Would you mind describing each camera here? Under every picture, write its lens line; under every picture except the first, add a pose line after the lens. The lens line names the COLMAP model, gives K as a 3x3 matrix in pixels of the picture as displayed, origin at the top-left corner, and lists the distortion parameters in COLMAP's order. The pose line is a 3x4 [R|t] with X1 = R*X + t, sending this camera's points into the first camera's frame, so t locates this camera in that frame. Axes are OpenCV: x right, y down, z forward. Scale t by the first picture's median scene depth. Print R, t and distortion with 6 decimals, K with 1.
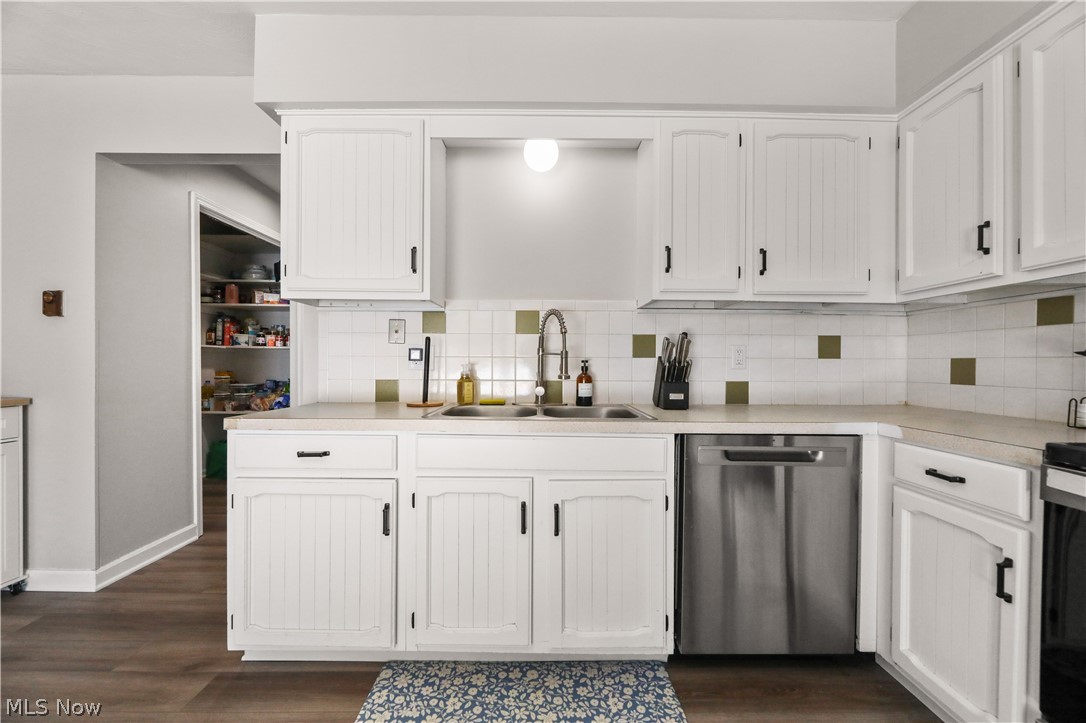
lens RADIAL K [[440.6, 0, 543.2], [0, 440.6, 367.1], [0, 0, 1]] dist [-0.001805, -0.003753]
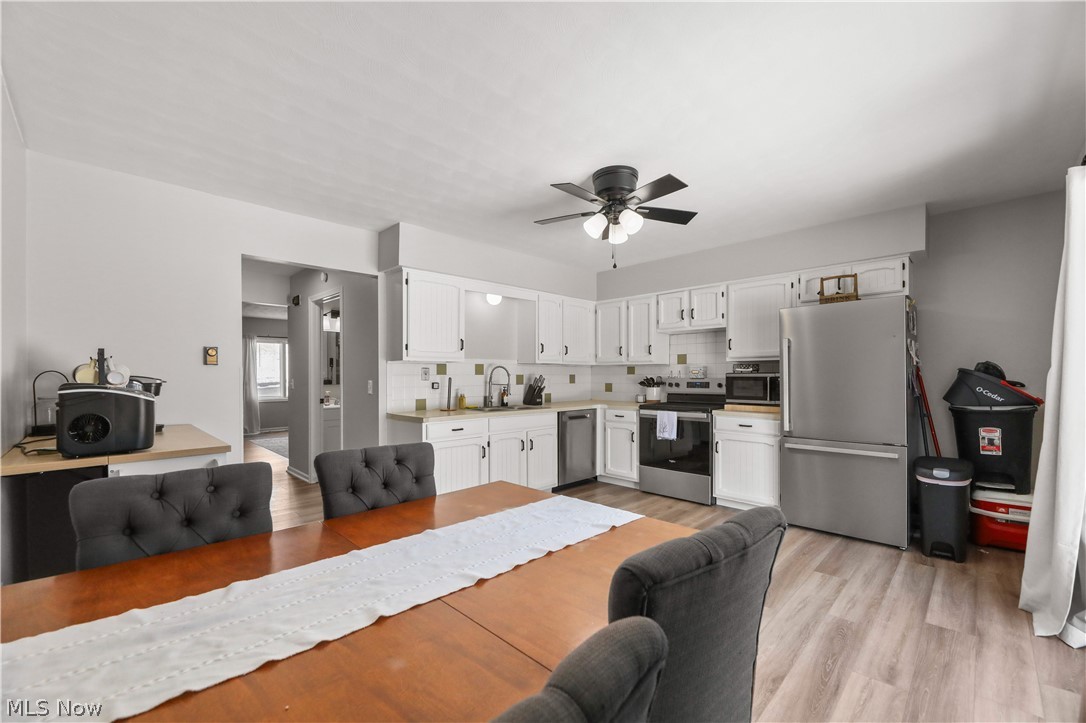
lens RADIAL K [[443.8, 0, 546.6], [0, 443.8, 372.7], [0, 0, 1]] dist [-0.001748, -0.003440]
pose [[0.706494, -0.001387, 0.707718, -1.557425], [0.009953, 0.999919, -0.007977, -0.074027], [-0.707649, 0.012679, 0.706450, -0.887886]]
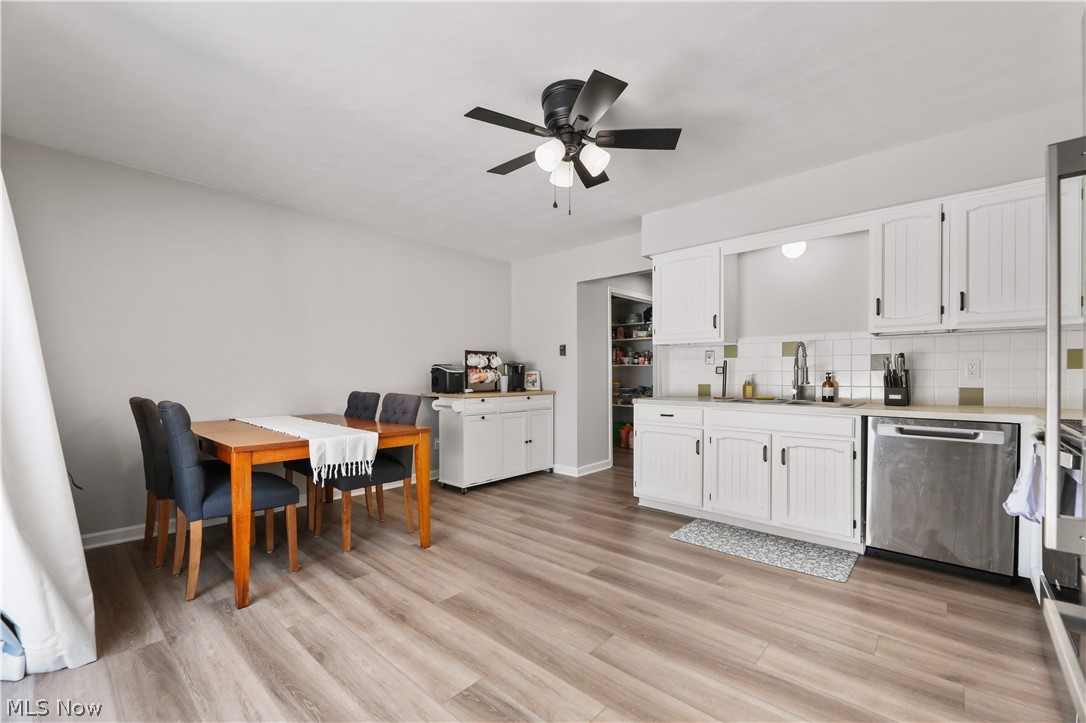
lens RADIAL K [[449.1, 0, 543.8], [0, 449.1, 378.3], [0, 0, 1]] dist [-0.001075, -0.003702]
pose [[0.733466, -0.001565, -0.679725, 0.481703], [0.001733, 0.999998, -0.000431, 0.004336], [0.679724, -0.000862, 0.733467, -0.928074]]
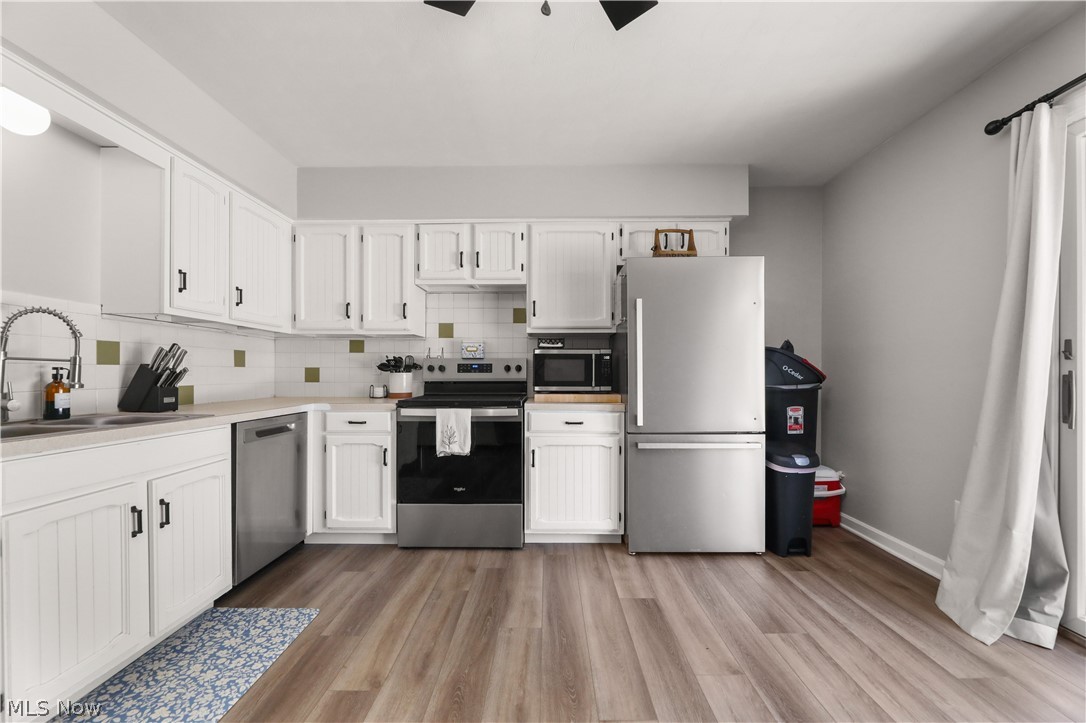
lens RADIAL K [[443.8, 0, 546.6], [0, 443.8, 372.7], [0, 0, 1]] dist [-0.001748, -0.003440]
pose [[0.013810, -0.005198, 0.999891, -0.857175], [0.005769, 0.999970, 0.005119, -0.002741], [-0.999888, 0.005698, 0.013840, 0.019240]]
